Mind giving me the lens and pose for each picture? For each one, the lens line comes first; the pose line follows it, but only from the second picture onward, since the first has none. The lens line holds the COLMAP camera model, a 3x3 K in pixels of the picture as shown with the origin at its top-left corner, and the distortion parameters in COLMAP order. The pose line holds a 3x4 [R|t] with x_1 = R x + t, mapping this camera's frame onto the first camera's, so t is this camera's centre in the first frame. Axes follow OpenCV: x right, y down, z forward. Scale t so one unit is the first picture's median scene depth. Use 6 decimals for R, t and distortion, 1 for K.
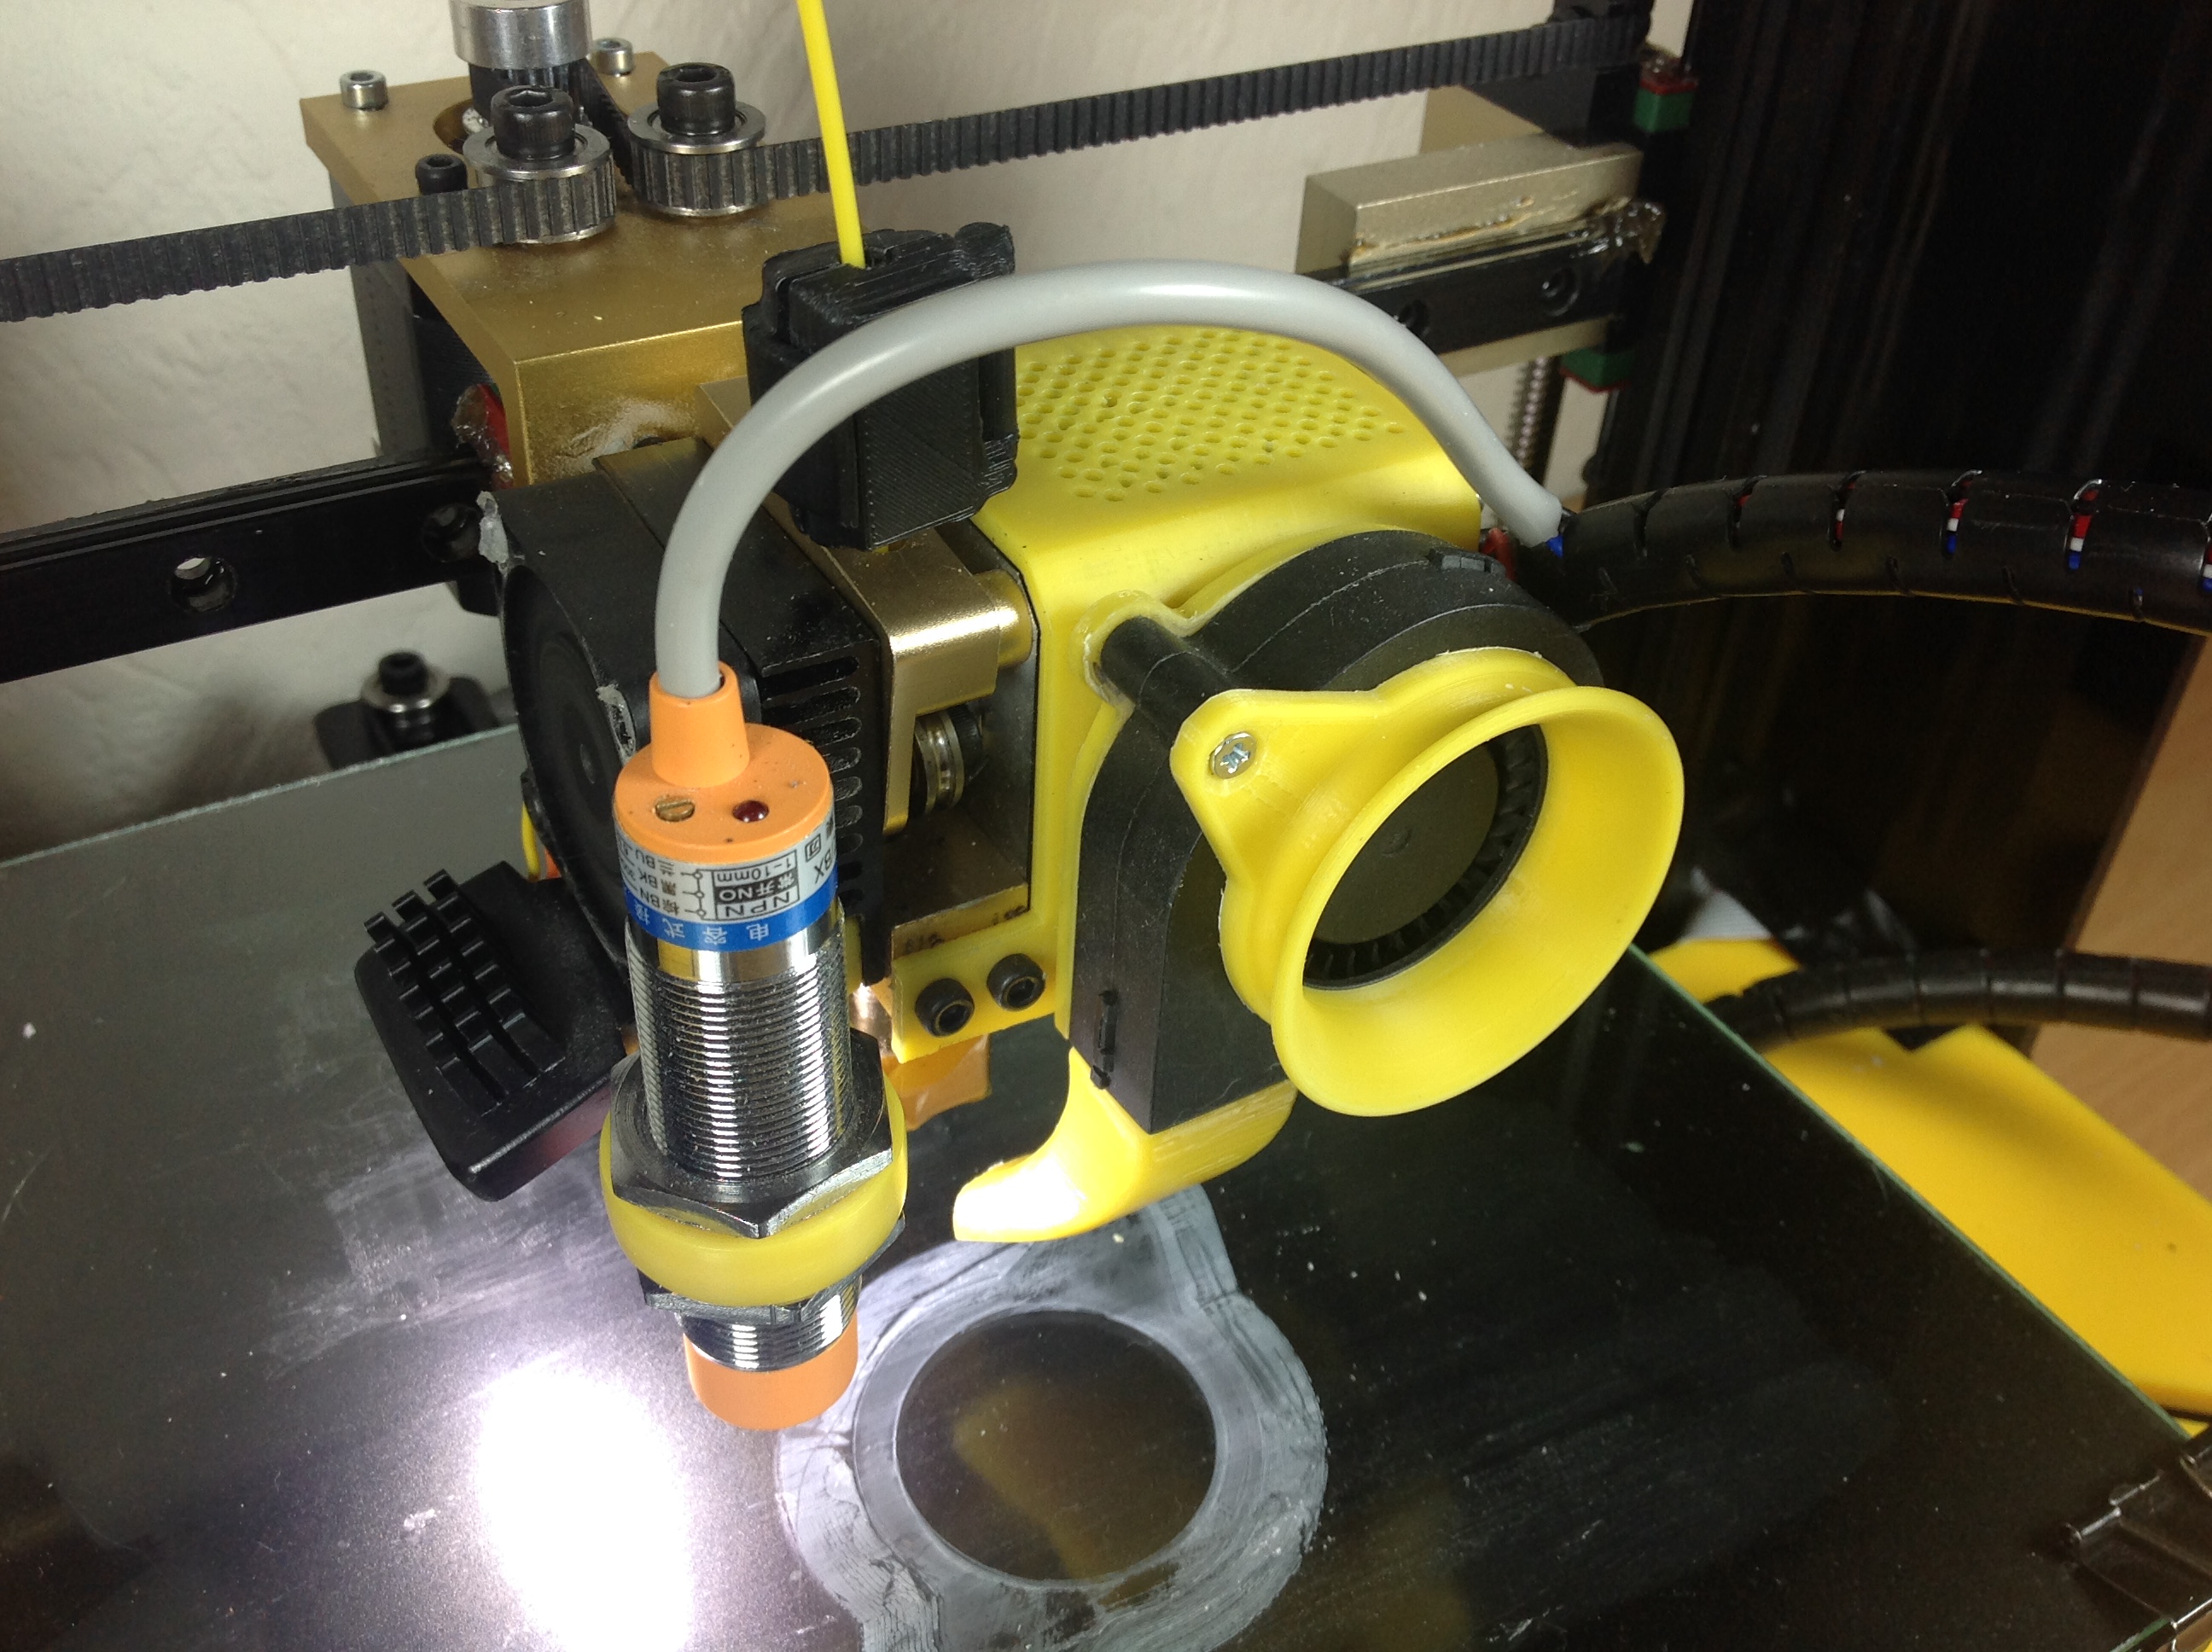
lens RADIAL K [[2151.9, 0, 1116.2], [0, 2151.9, 802.6], [0, 0, 1]] dist [0.020907, 0.000000]
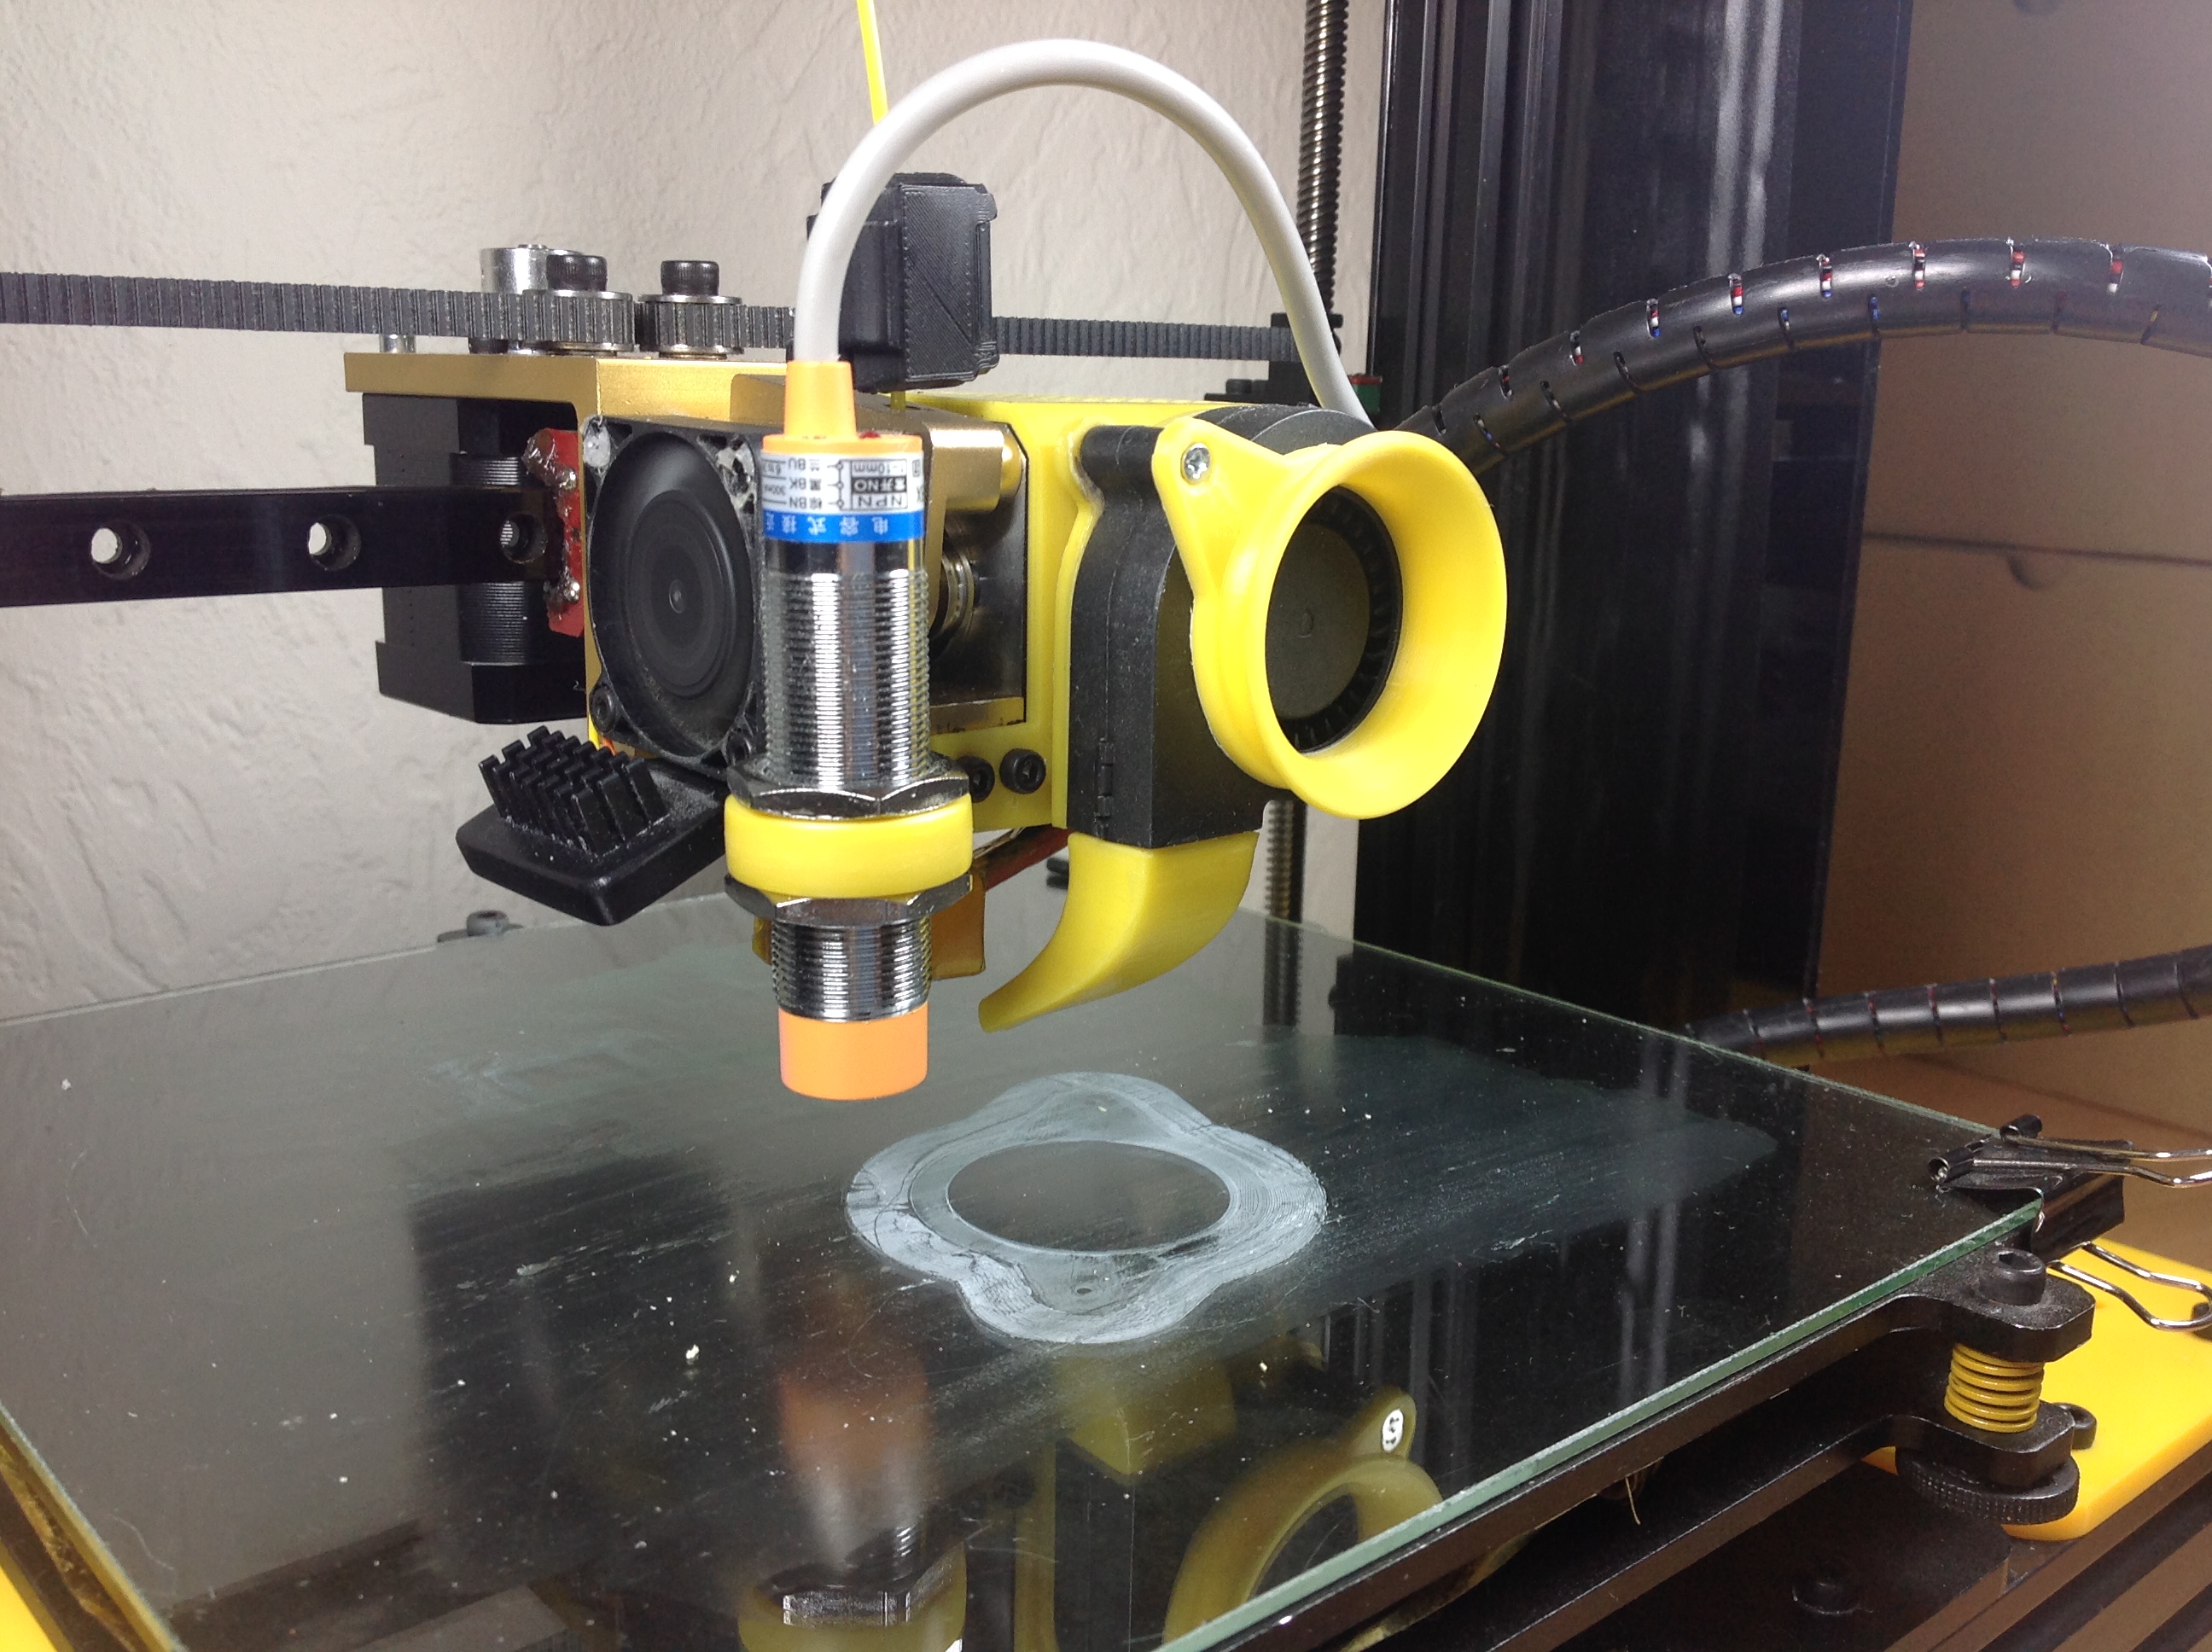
lens RADIAL K [[2151.9, 0, 1113.7], [0, 2151.9, 846.4], [0, 0, 1]] dist [0.020907, 0.000000]
pose [[0.983028, -0.070876, 0.169213, -0.208580], [0.133455, 0.909157, -0.394490, 0.620715], [-0.125881, 0.410377, 0.903186, -0.110601]]
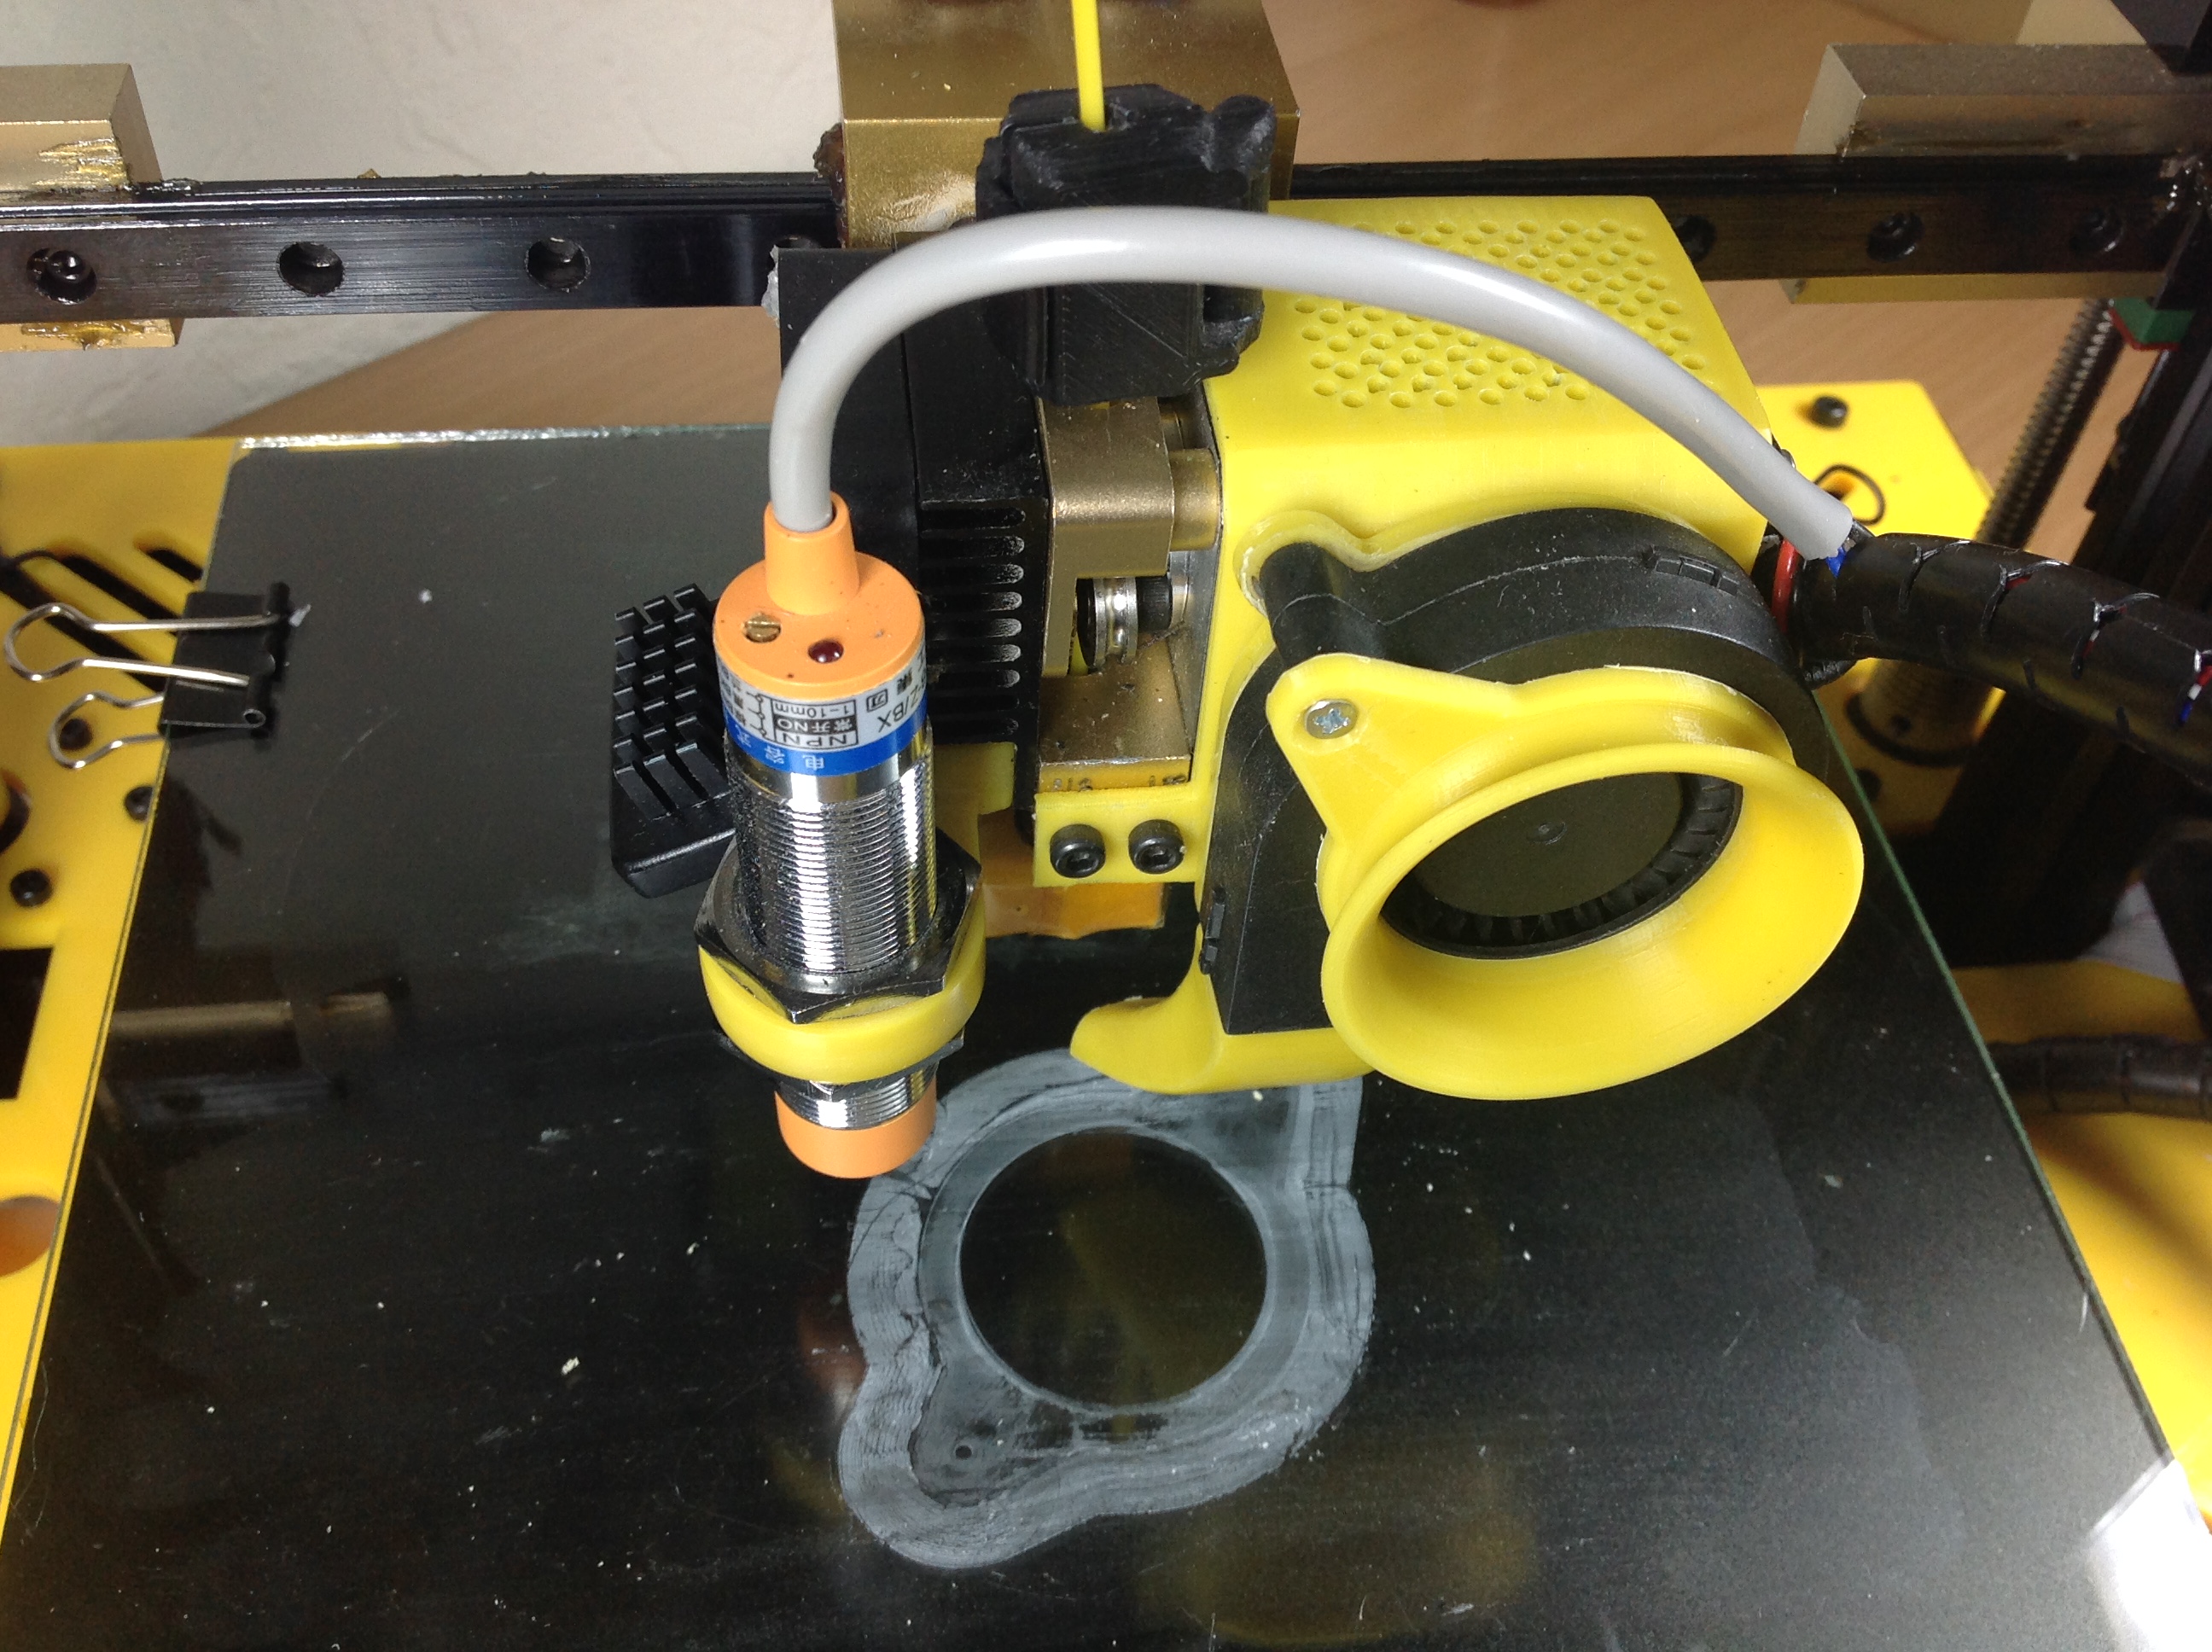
lens RADIAL K [[2151.9, 0, 1097.8], [0, 2151.9, 804.6], [0, 0, 1]] dist [0.020907, 0.000000]
pose [[0.915459, 0.295481, -0.273176, 0.197303], [-0.247362, 0.948652, 0.197157, -0.126263], [0.317405, -0.112916, 0.941543, 0.048978]]
